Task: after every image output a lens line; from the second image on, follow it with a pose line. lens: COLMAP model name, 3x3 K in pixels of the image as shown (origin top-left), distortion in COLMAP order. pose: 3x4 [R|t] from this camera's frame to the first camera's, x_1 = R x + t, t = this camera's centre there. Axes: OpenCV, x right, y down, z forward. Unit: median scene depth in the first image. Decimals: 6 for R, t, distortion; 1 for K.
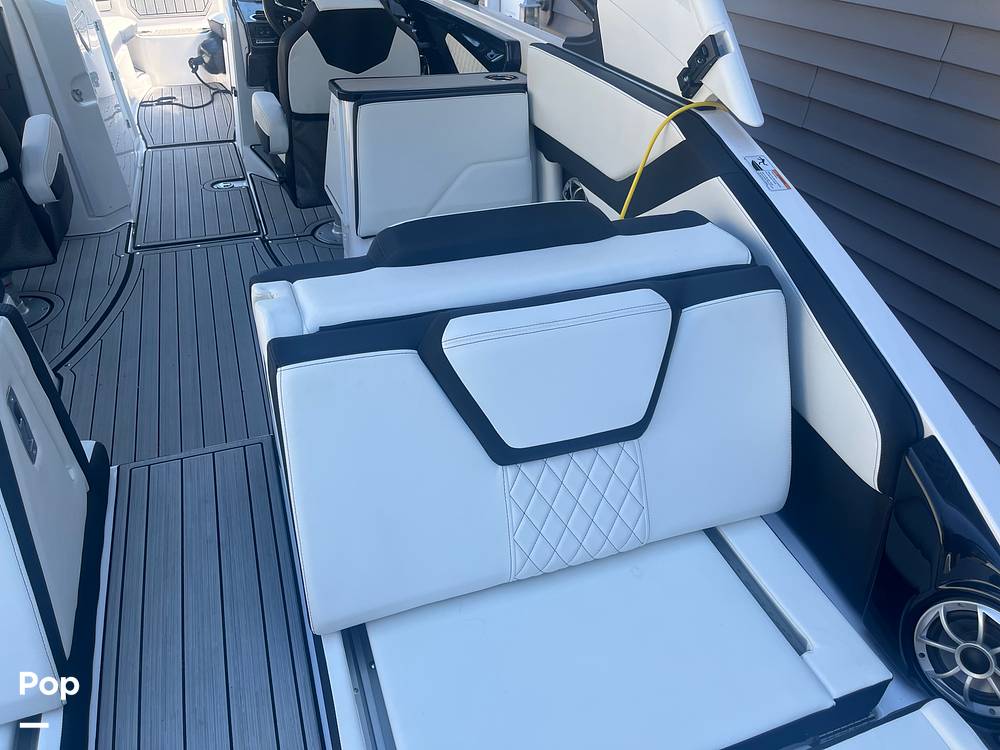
lens RADIAL K [[756.4, 0, 499.3], [0, 756.4, 368.7], [0, 0, 1]] dist [0.062464, -0.080290]
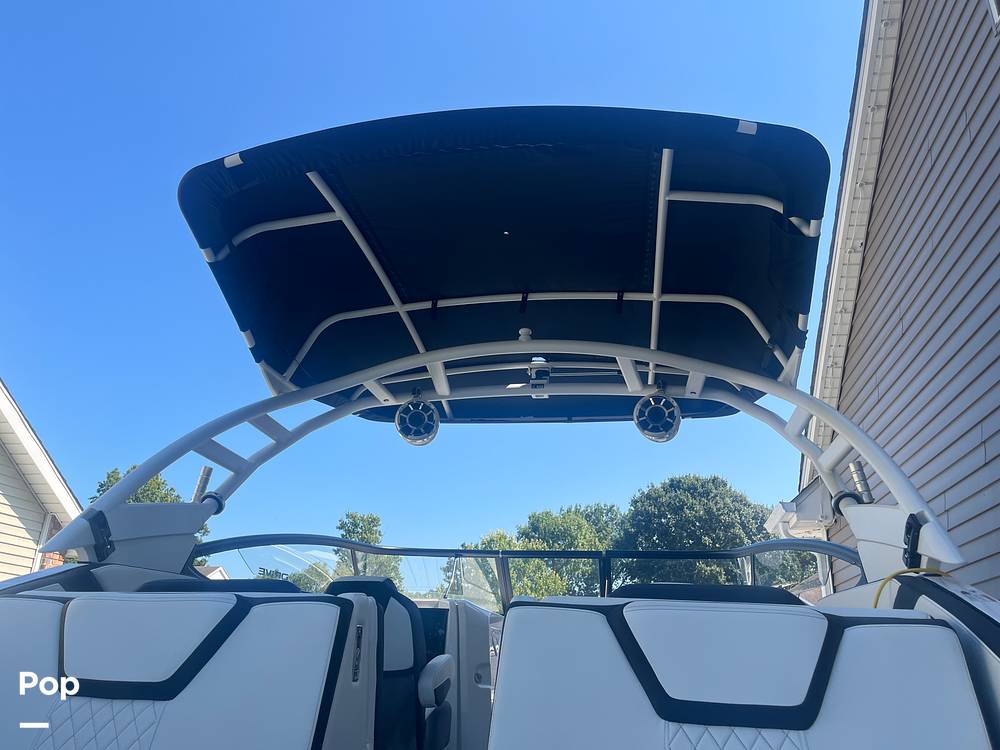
lens RADIAL K [[754.2, 0, 505.7], [0, 754.2, 365.7], [0, 0, 1]] dist [0.064687, -0.098090]
pose [[0.882212, -0.155621, -0.444391, 0.132756], [-0.271752, 0.602460, -0.750462, 0.252357], [0.384515, 0.782831, 0.489207, -0.028351]]
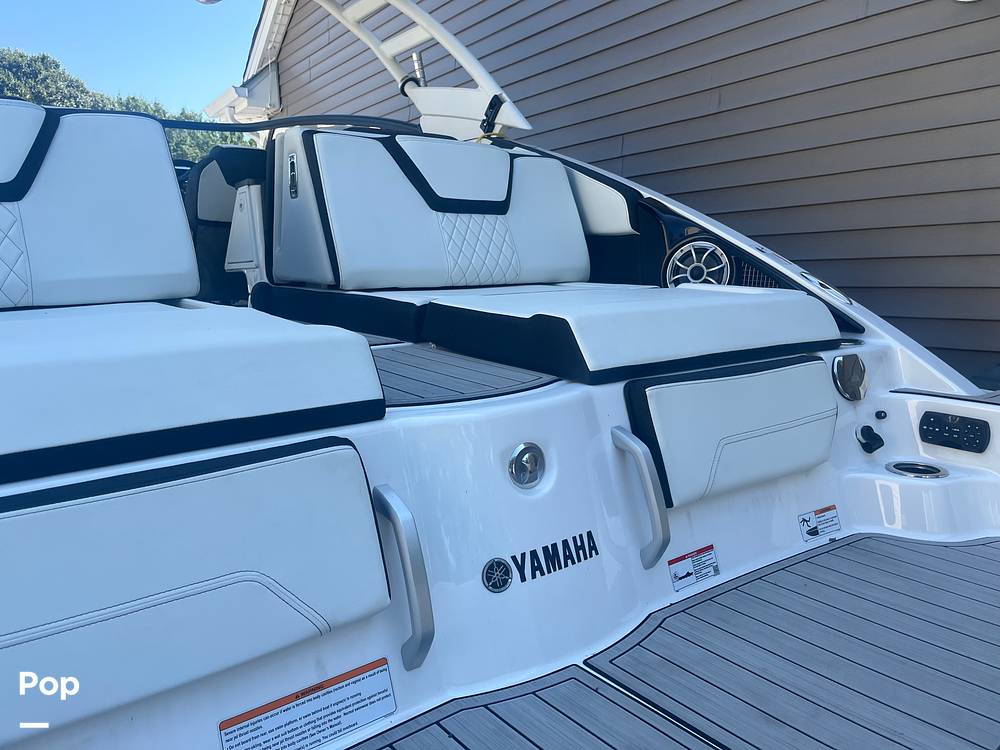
lens RADIAL K [[754.2, 0, 505.7], [0, 754.2, 365.7], [0, 0, 1]] dist [0.064687, -0.098090]
pose [[0.951705, -0.073537, 0.298078, -0.133160], [0.191776, 0.900567, -0.390130, 0.398669], [-0.239750, 0.428453, 0.871176, -0.141423]]
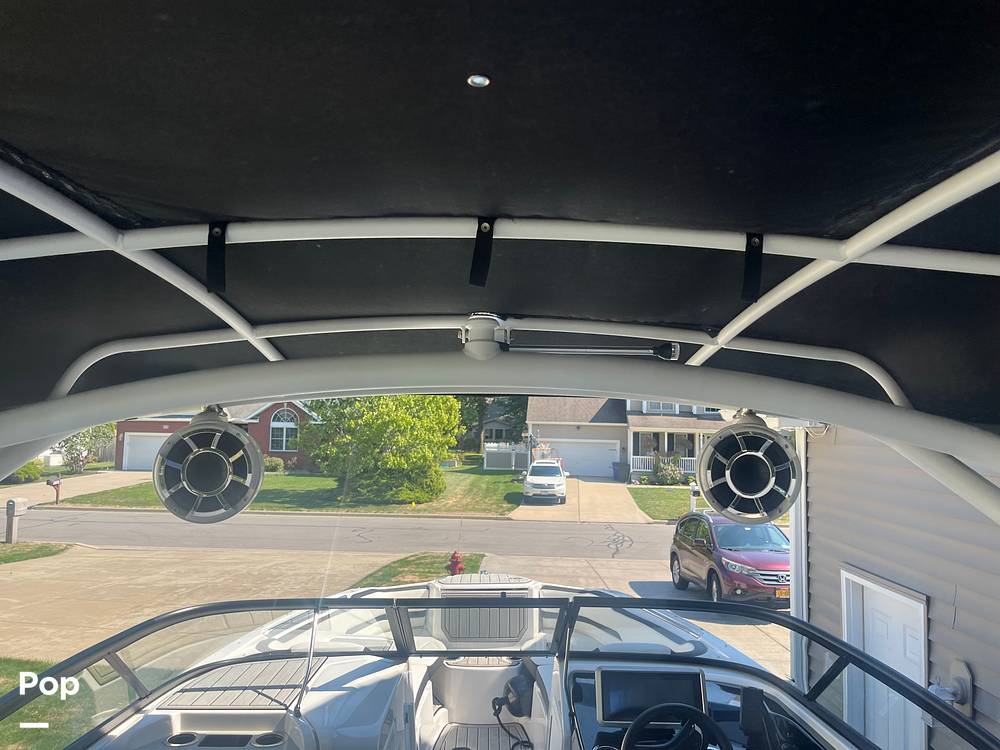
lens RADIAL K [[754.2, 0, 505.7], [0, 754.2, 365.7], [0, 0, 1]] dist [0.064687, -0.098090]
pose [[0.948012, -0.016673, -0.317798, -0.159829], [-0.175867, 0.804833, -0.566847, -0.320374], [0.265225, 0.593268, 0.760059, 0.174390]]
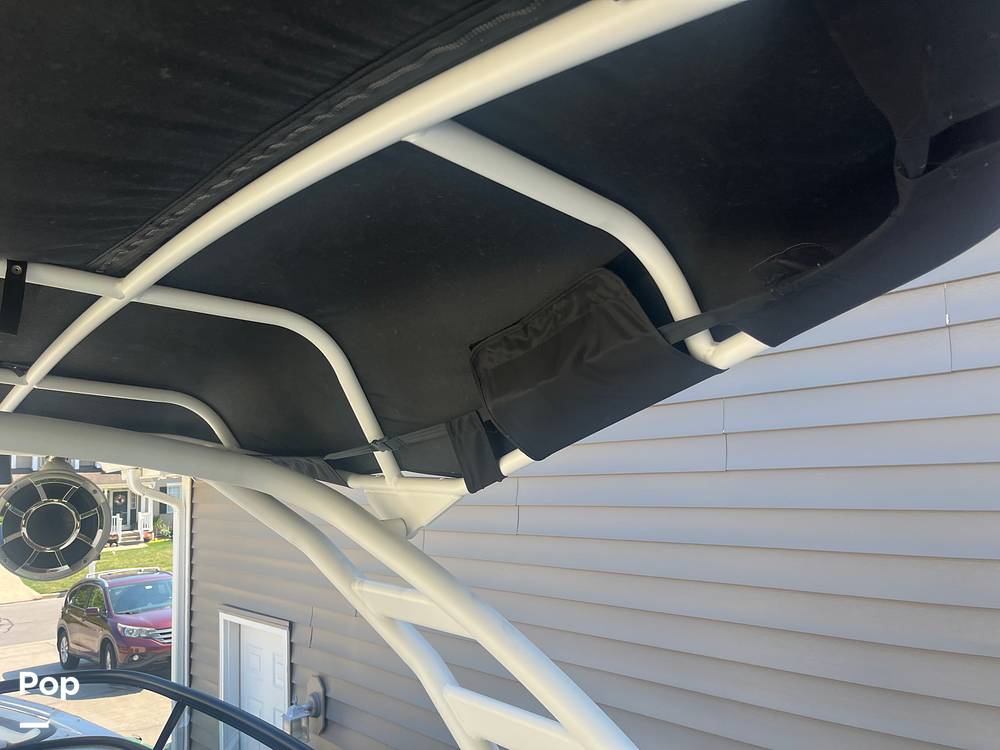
lens RADIAL K [[752.9, 0, 499.0], [0, 752.9, 374.0], [0, 0, 1]] dist [0.108789, -0.164176]
pose [[0.921585, -0.009137, 0.388068, -0.097998], [0.251579, 0.775397, -0.579195, -0.309822], [-0.295615, 0.631408, 0.716893, 0.170584]]
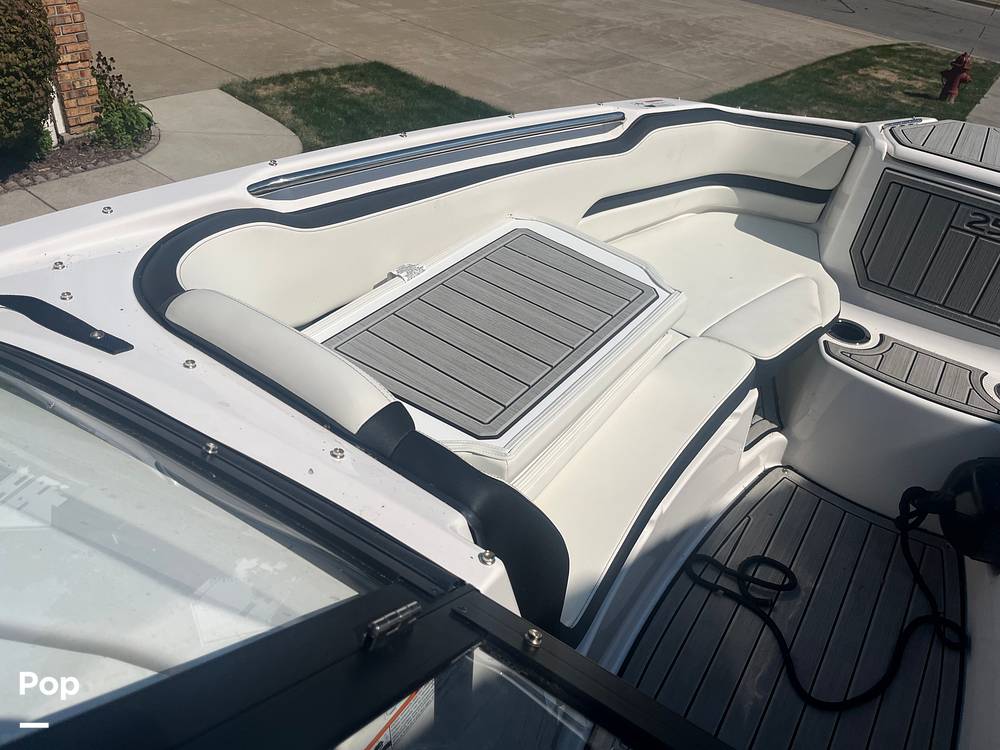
lens RADIAL K [[757.7, 0, 485.8], [0, 757.7, 374.6], [0, 0, 1]] dist [0.060027, -0.098331]
pose [[0.586803, 0.527024, -0.614742, -0.488129], [-0.501214, 0.832681, 0.235431, -0.624126], [0.635961, 0.169966, 0.752771, 0.915268]]
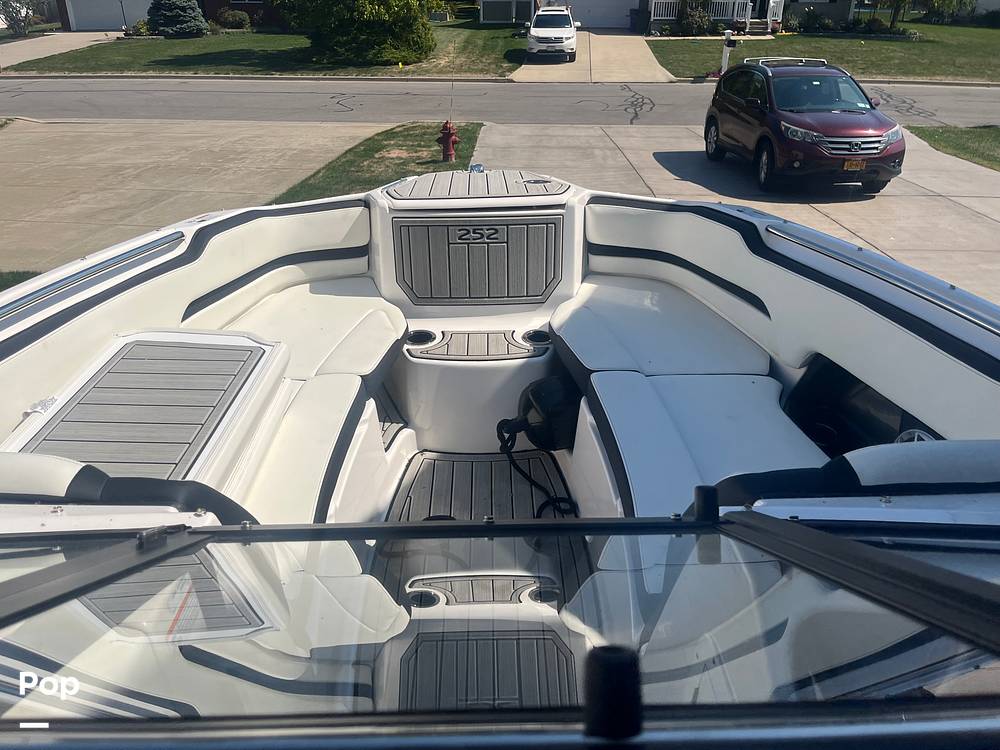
lens RADIAL K [[756.7, 0, 495.4], [0, 756.7, 358.2], [0, 0, 1]] dist [0.051187, -0.072709]
pose [[0.944844, 0.138187, -0.296943, -0.406501], [-0.163615, 0.984547, -0.062433, -0.599083], [0.283727, 0.107574, 0.952852, 0.827799]]
